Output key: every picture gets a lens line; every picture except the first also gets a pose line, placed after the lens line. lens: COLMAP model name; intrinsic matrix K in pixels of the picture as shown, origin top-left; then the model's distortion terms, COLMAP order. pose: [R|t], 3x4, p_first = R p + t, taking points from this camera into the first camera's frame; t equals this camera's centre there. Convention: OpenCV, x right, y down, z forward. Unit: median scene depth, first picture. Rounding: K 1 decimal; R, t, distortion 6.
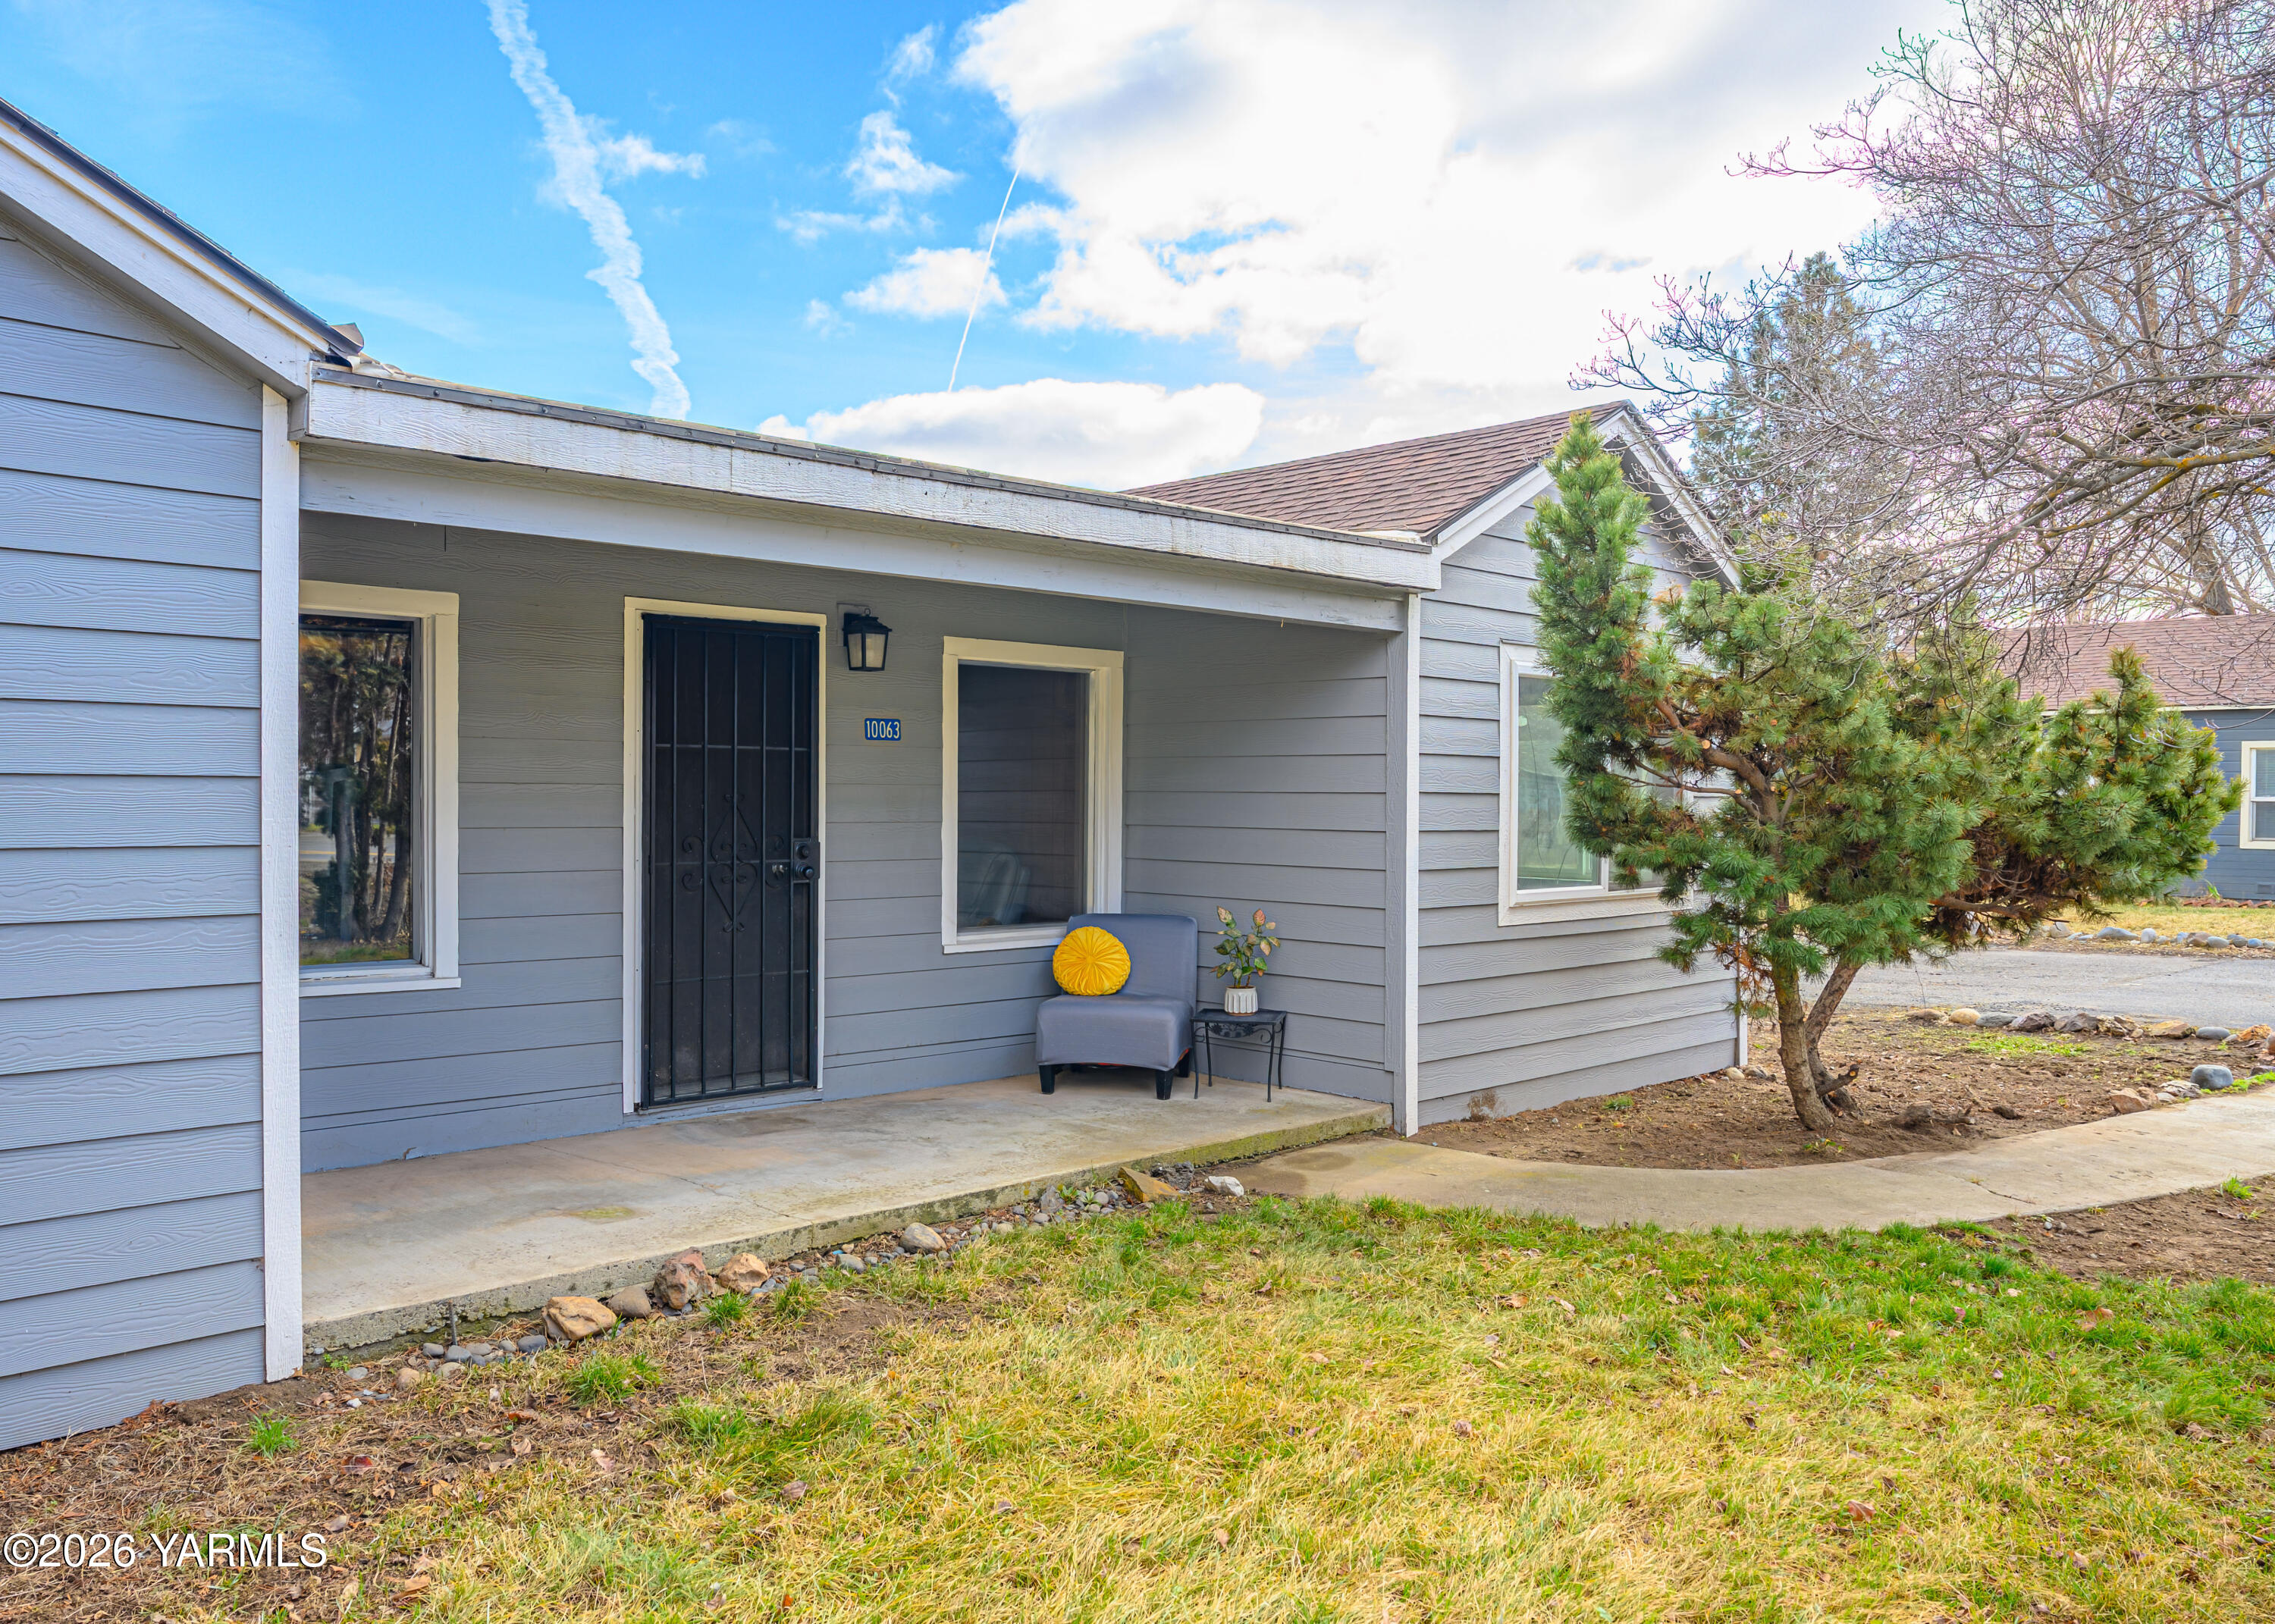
lens RADIAL K [[1690.2, 0, 1137.8], [0, 1690.2, 797.9], [0, 0, 1]] dist [0.002333, 0.000261]
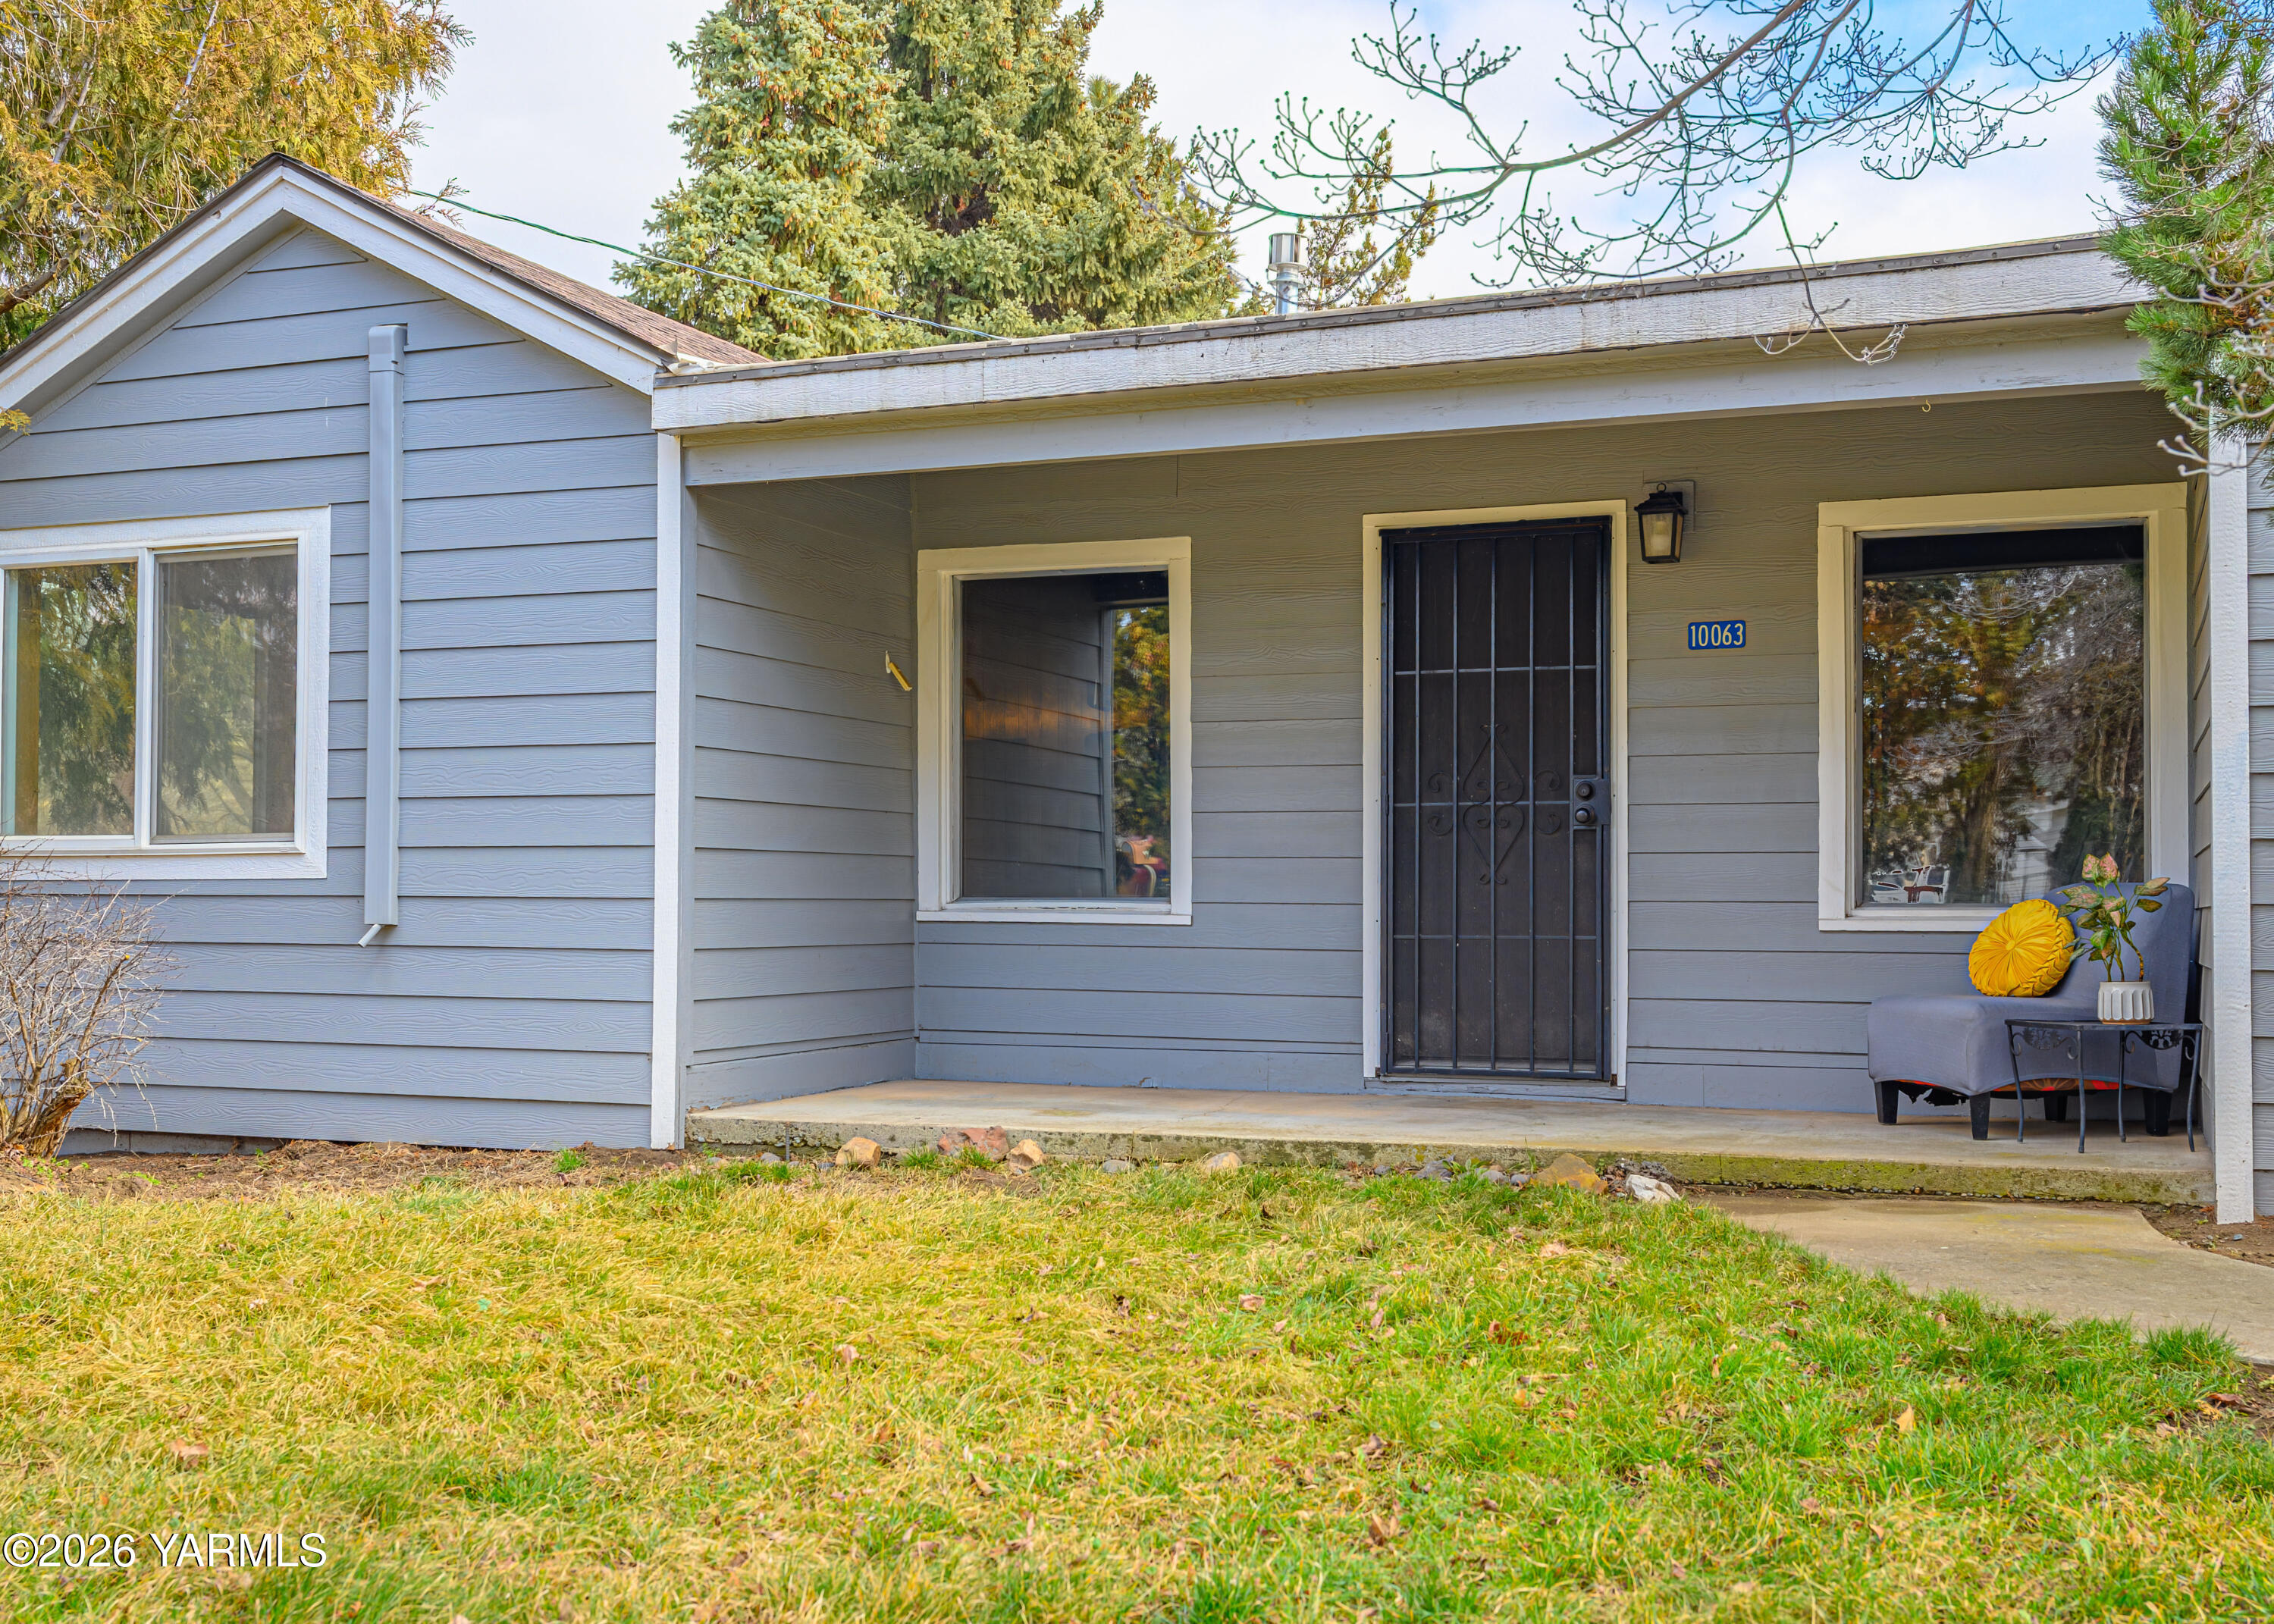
lens RADIAL K [[2522.9, 0, 1138.1], [0, 2522.9, 822.3], [0, 0, 1]] dist [-0.008405, 0.000000]
pose [[0.431766, -0.041029, -0.901052, 0.875554], [-0.000242, 0.998960, -0.045604, 0.111132], [0.901985, 0.019909, 0.431307, 0.300131]]
